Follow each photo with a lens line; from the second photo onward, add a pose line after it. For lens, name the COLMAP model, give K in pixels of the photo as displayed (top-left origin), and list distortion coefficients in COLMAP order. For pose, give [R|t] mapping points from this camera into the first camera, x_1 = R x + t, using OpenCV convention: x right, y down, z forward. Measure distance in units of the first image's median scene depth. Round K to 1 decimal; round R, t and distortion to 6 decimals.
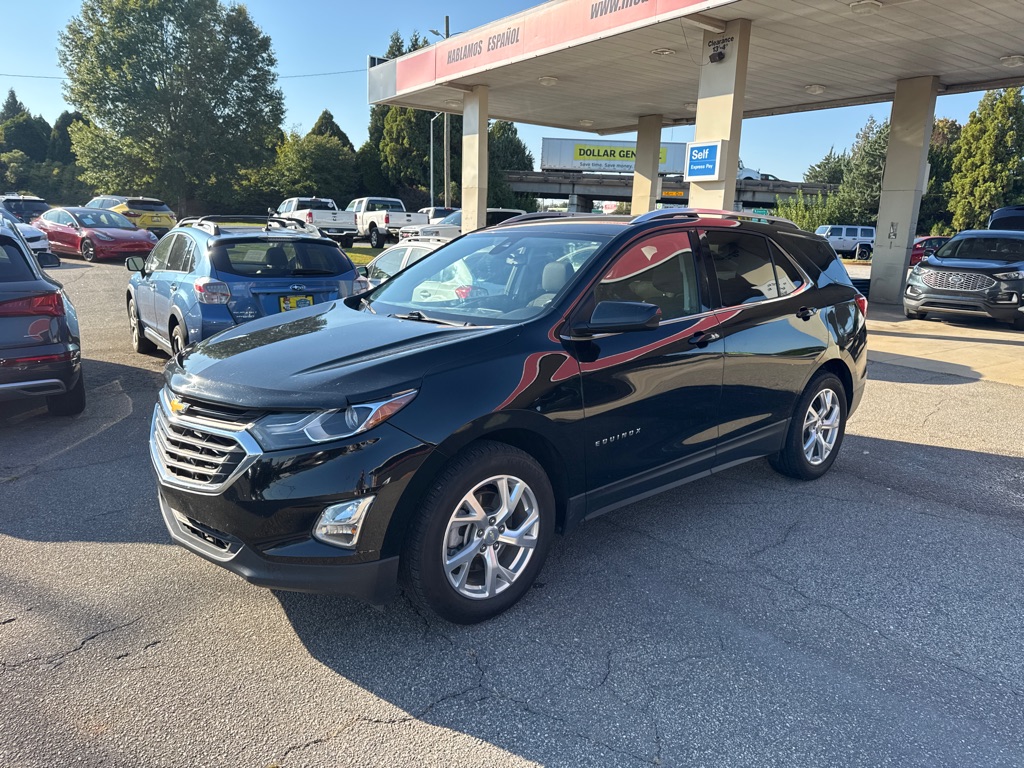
lens RADIAL K [[735.8, 0, 517.9], [0, 735.8, 387.2], [0, 0, 1]] dist [0.024119, -0.029942]
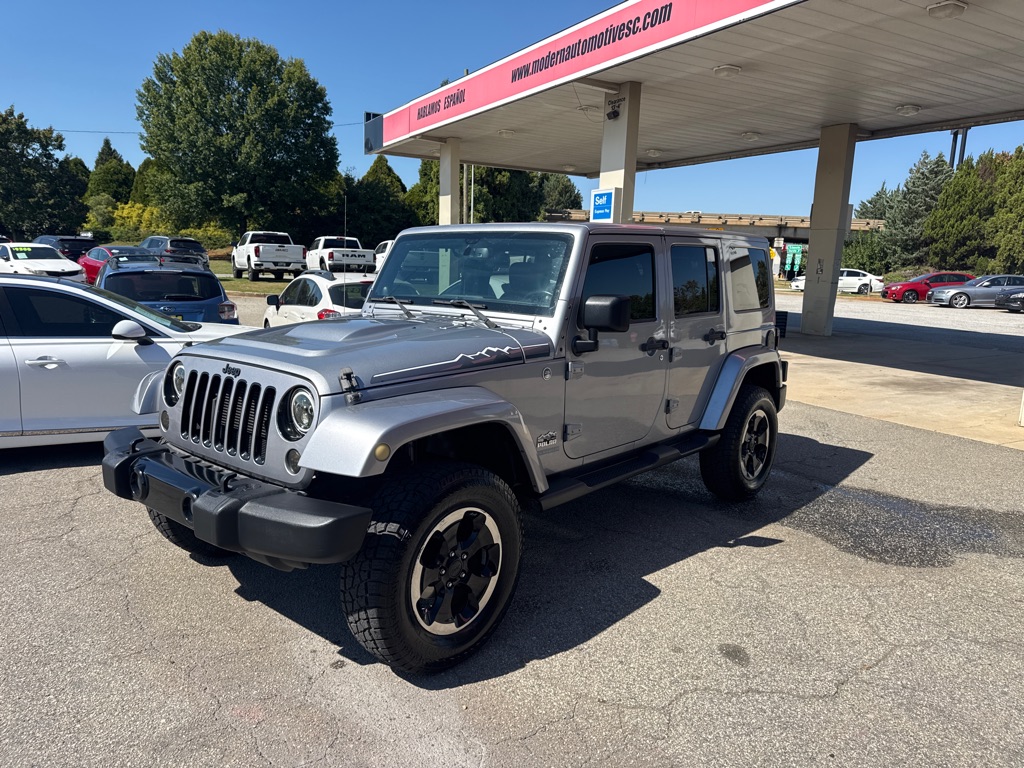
lens RADIAL K [[735.8, 0, 514.3], [0, 735.8, 384.3], [0, 0, 1]] dist [0.024119, -0.029942]
pose [[0.995236, 0.015894, -0.096187, 0.098290], [-0.020741, 0.998553, -0.049606, 0.010586], [0.095260, 0.051365, 0.994126, -0.049459]]
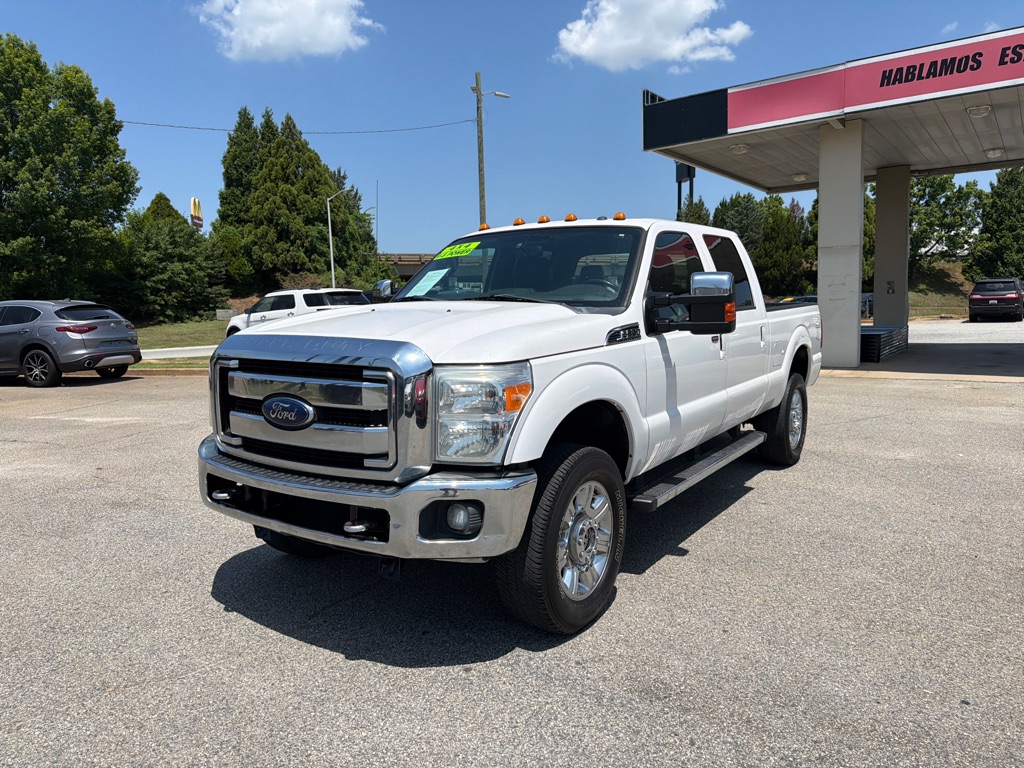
lens RADIAL K [[739.8, 0, 508.0], [0, 739.8, 380.2], [0, 0, 1]] dist [-0.001264, 0.008789]
pose [[0.943688, -0.078626, 0.321357, -0.428240], [0.117828, 0.987532, -0.104393, -0.060454], [-0.309142, 0.136379, 0.941186, 0.257886]]
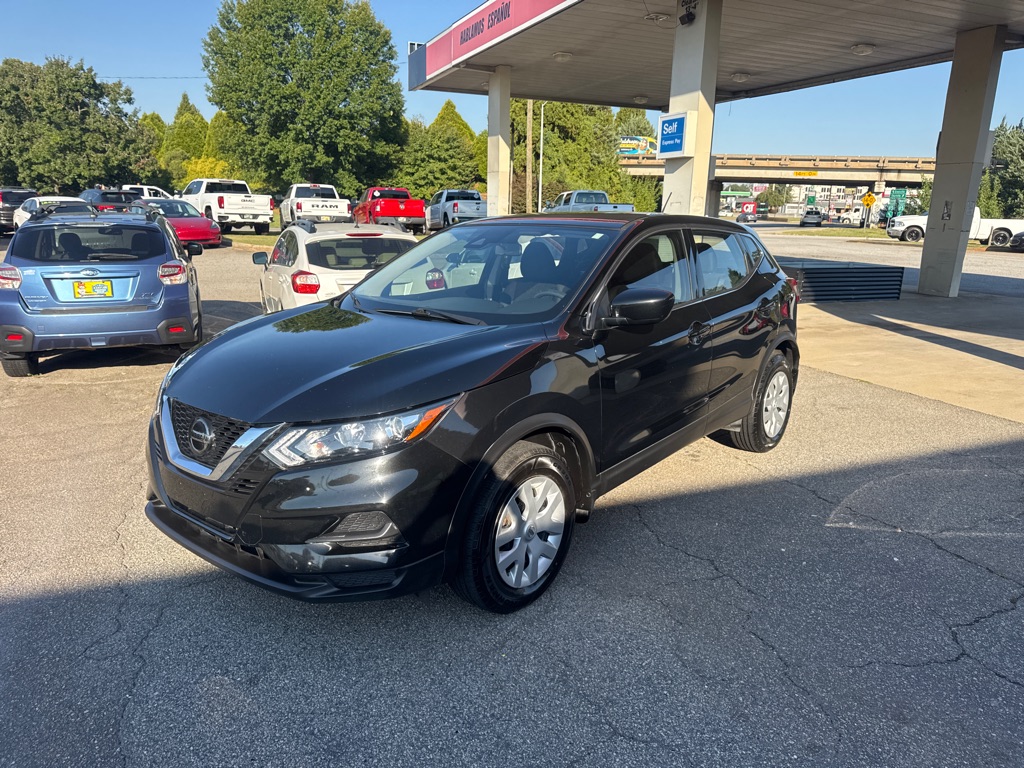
lens RADIAL K [[735.8, 0, 509.7], [0, 735.8, 388.4], [0, 0, 1]] dist [0.024119, -0.029942]
pose [[0.978814, 0.035639, -0.201627, 0.107091], [-0.031941, 0.999257, 0.021565, -0.004234], [0.202245, -0.014668, 0.979225, 0.029894]]
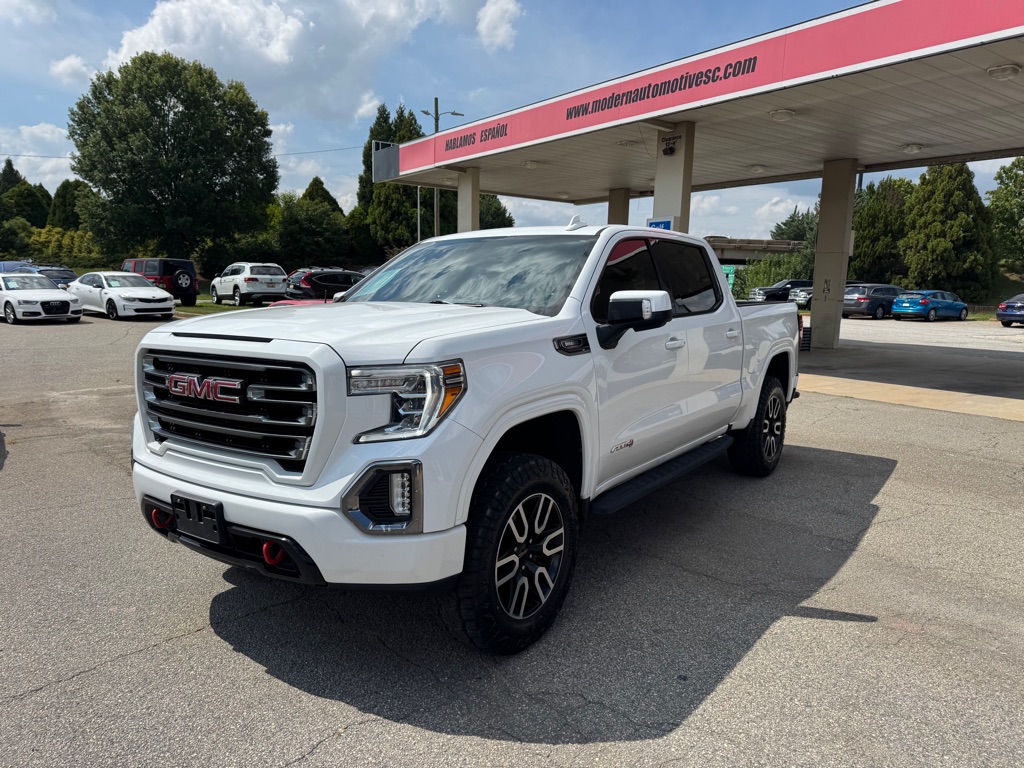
lens RADIAL K [[735.8, 0, 510.2], [0, 735.8, 391.7], [0, 0, 1]] dist [0.024119, -0.029942]
pose [[0.999790, -0.013197, 0.015700, -0.009072], [0.014237, 0.997578, -0.068079, 0.015782], [-0.014764, 0.068289, 0.997556, -0.086230]]
